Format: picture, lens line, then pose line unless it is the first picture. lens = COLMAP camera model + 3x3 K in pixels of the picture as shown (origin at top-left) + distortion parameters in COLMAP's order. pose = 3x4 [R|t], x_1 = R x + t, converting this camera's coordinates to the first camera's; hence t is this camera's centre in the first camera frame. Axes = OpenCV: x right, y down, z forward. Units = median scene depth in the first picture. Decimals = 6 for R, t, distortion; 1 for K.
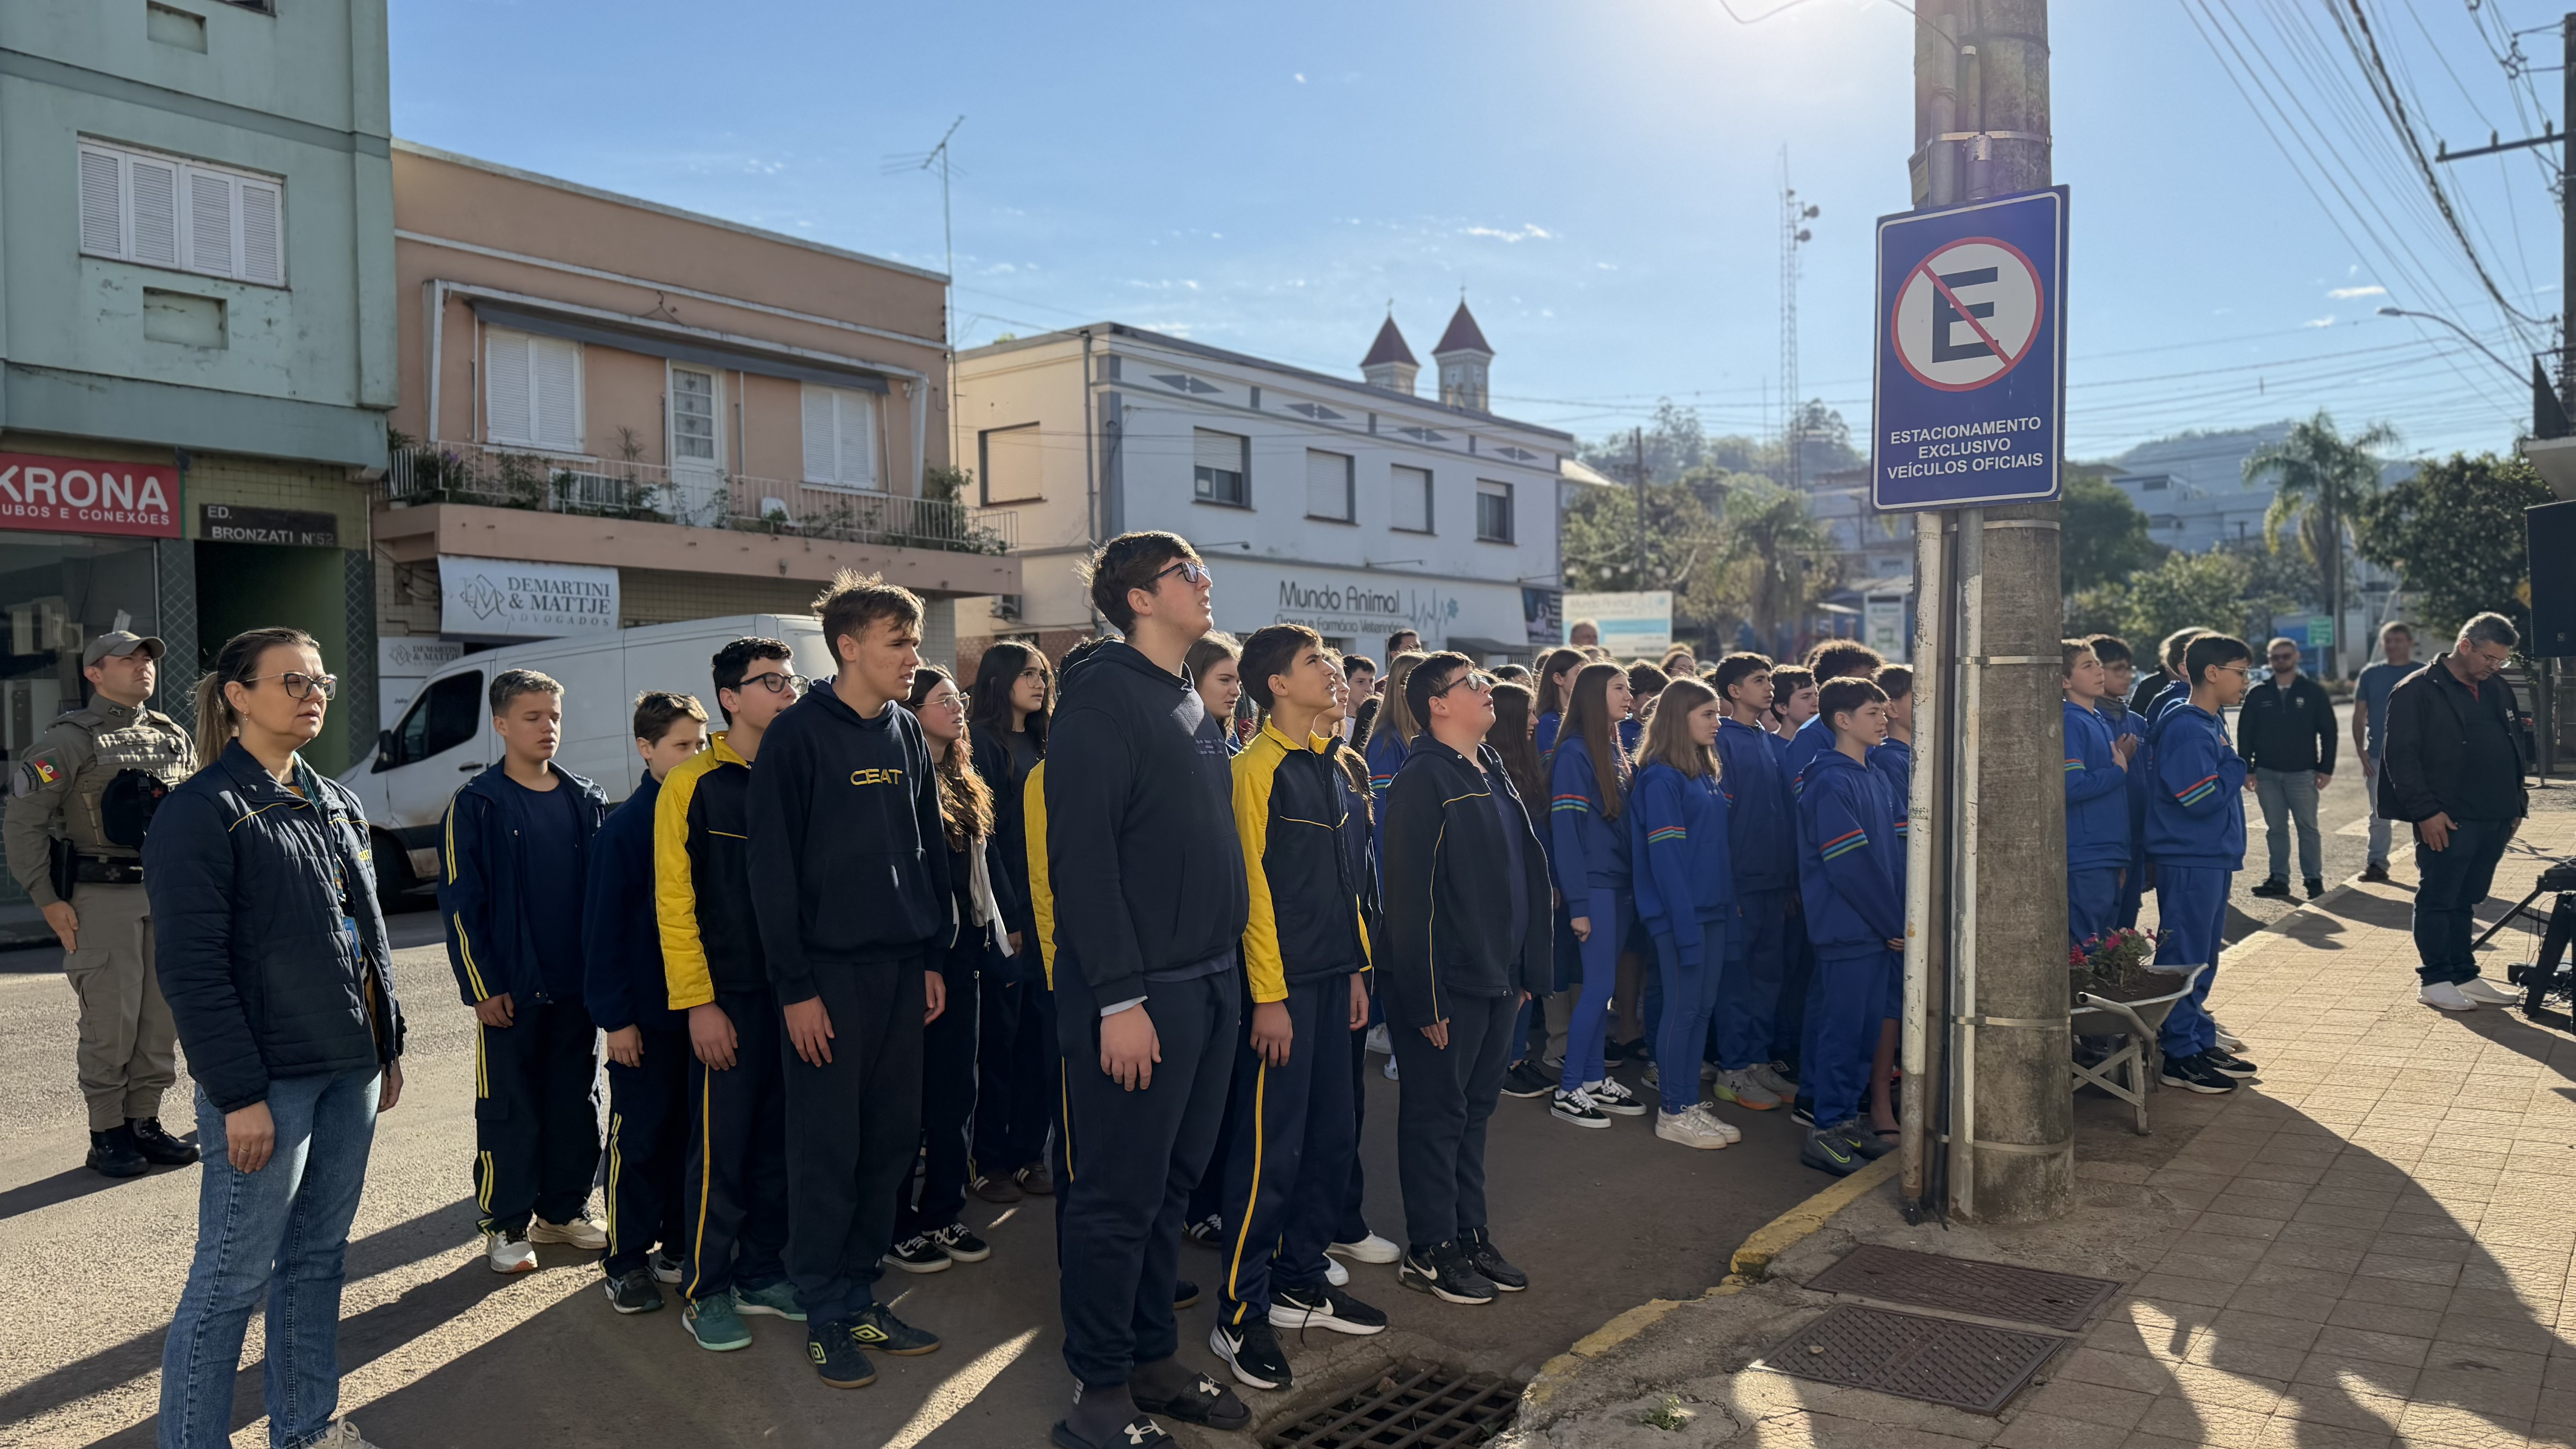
lens RADIAL K [[1777.1, 0, 1315.0], [0, 1777.1, 753.6], [0, 0, 1]] dist [0.060725, -0.079099]
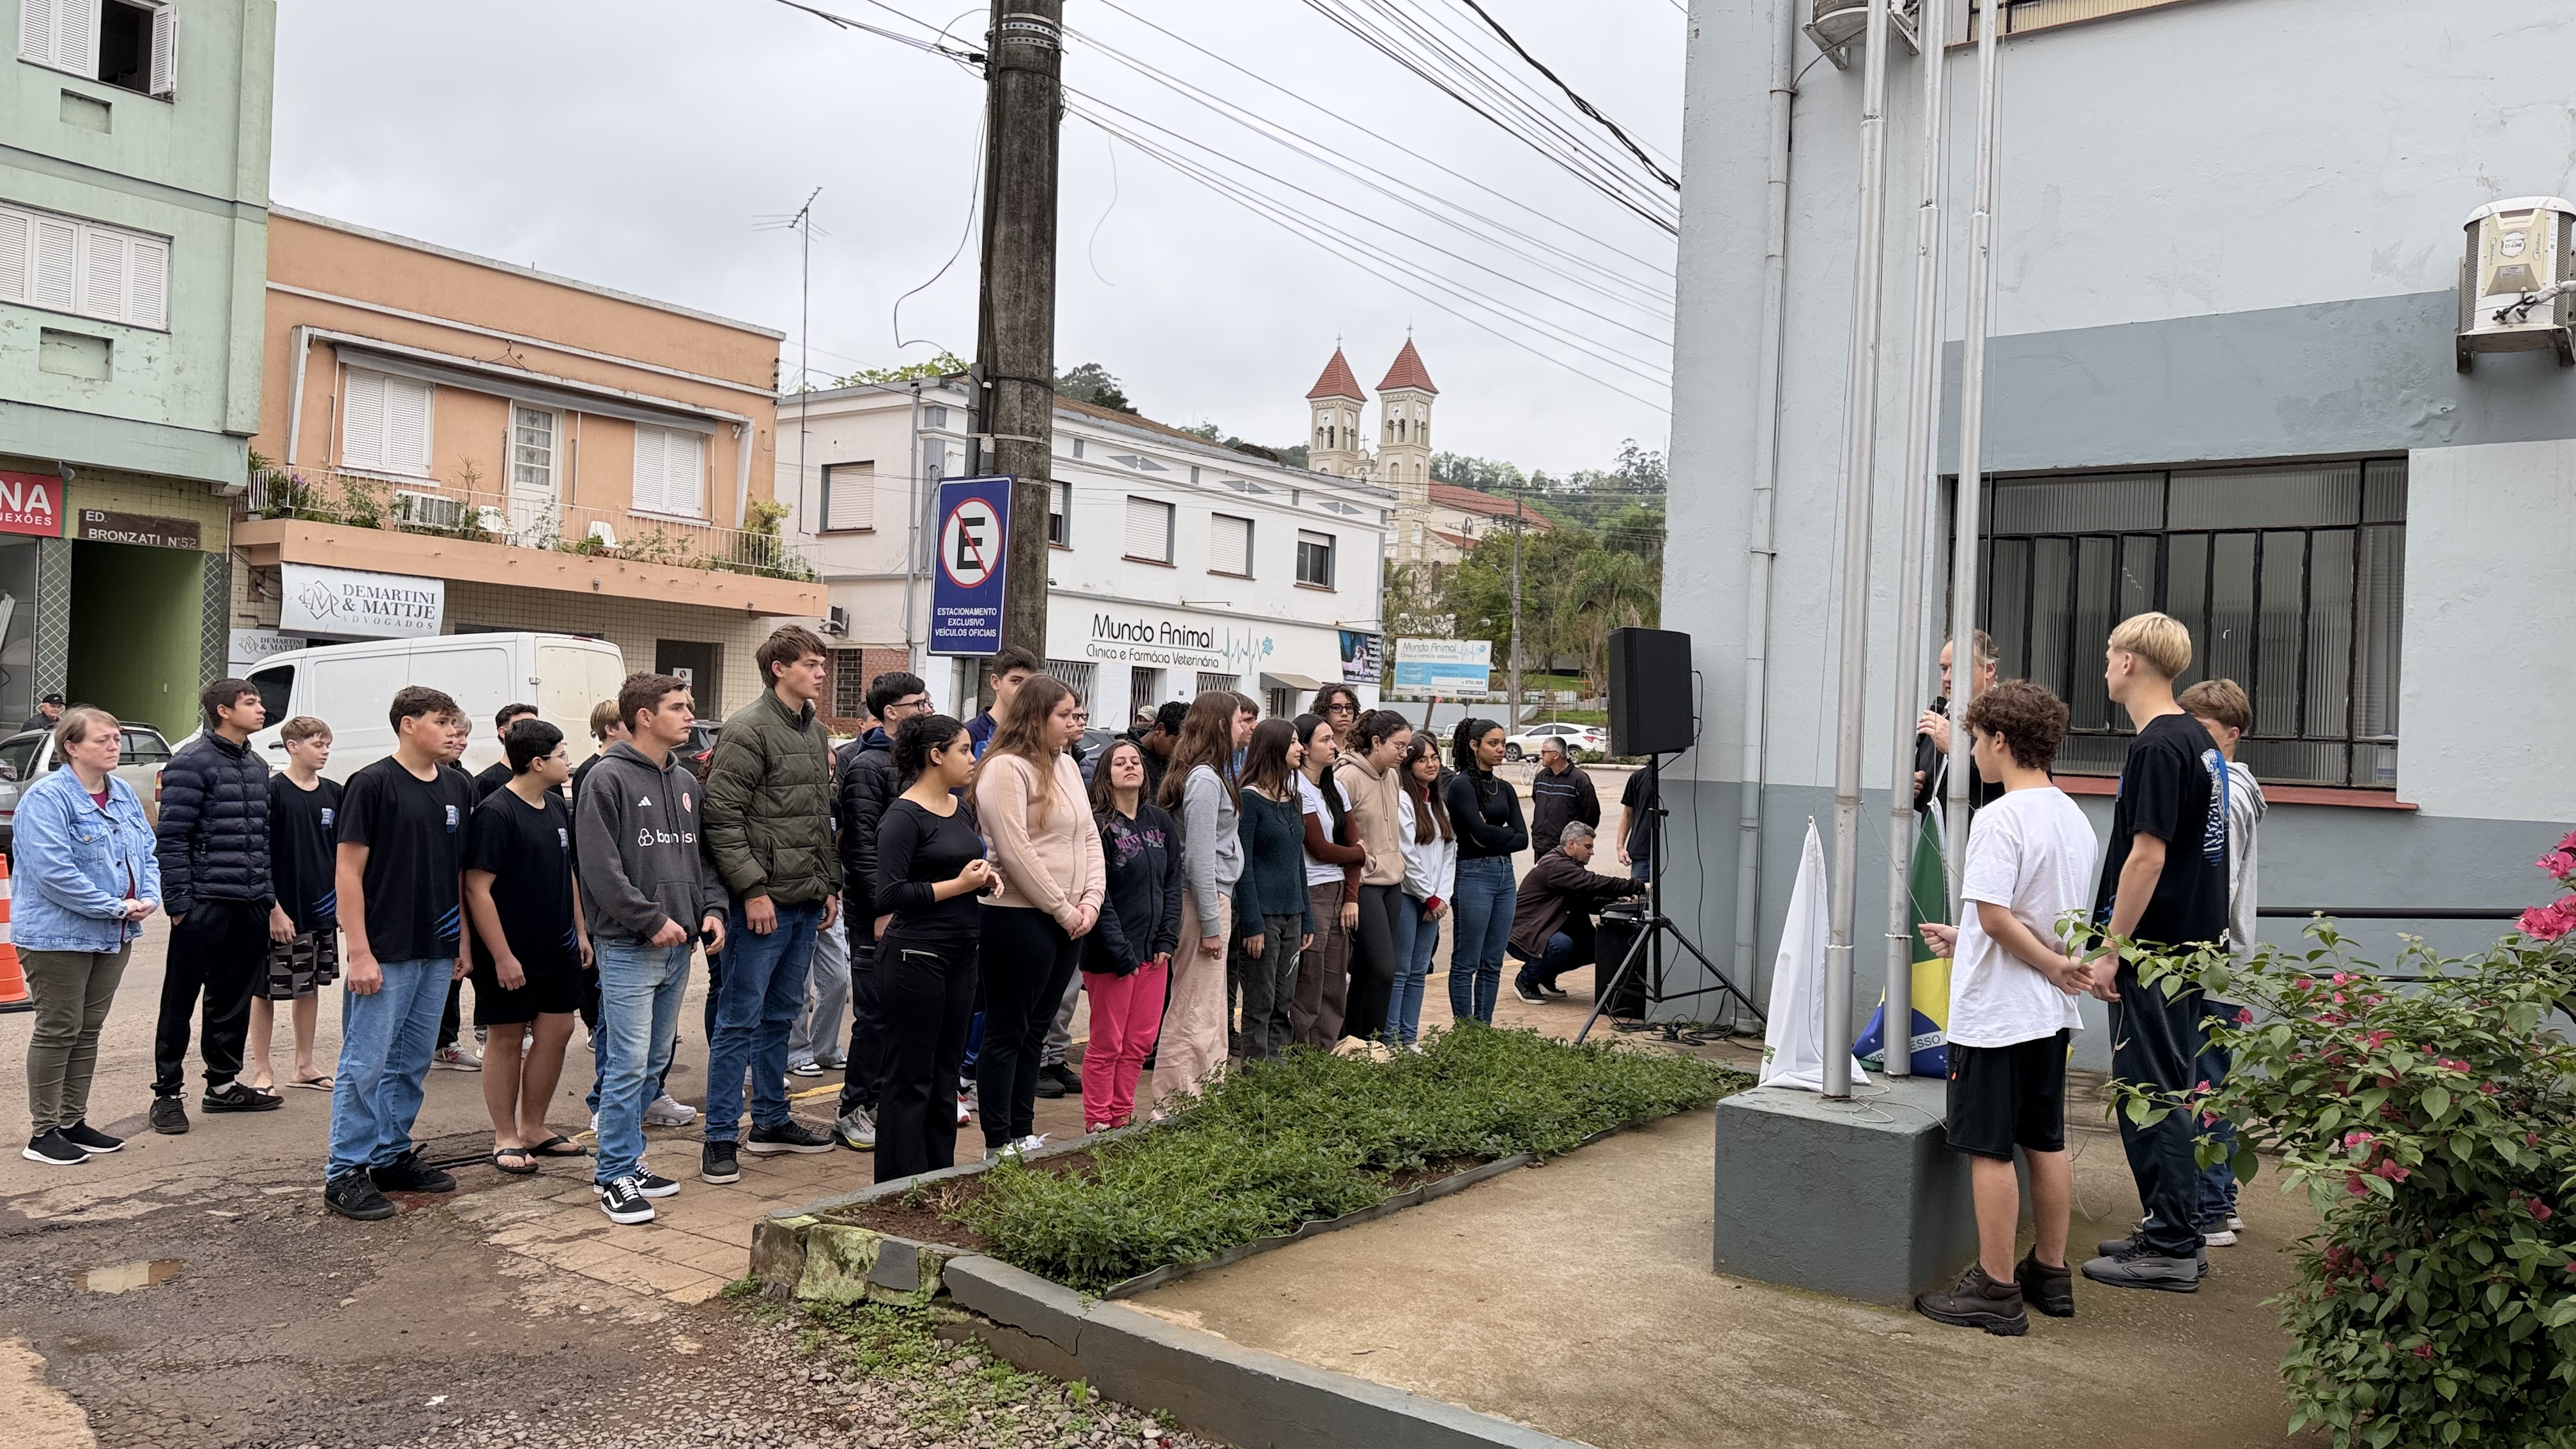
lens RADIAL K [[1763.8, 0, 1285.9], [0, 1763.8, 729.8], [0, 0, 1]] dist [0.017792, -0.027799]
pose [[0.998294, 0.056854, 0.013264, 0.150773], [-0.056522, 0.998109, -0.024165, -0.010666], [-0.014613, 0.023374, 0.999620, -0.154772]]
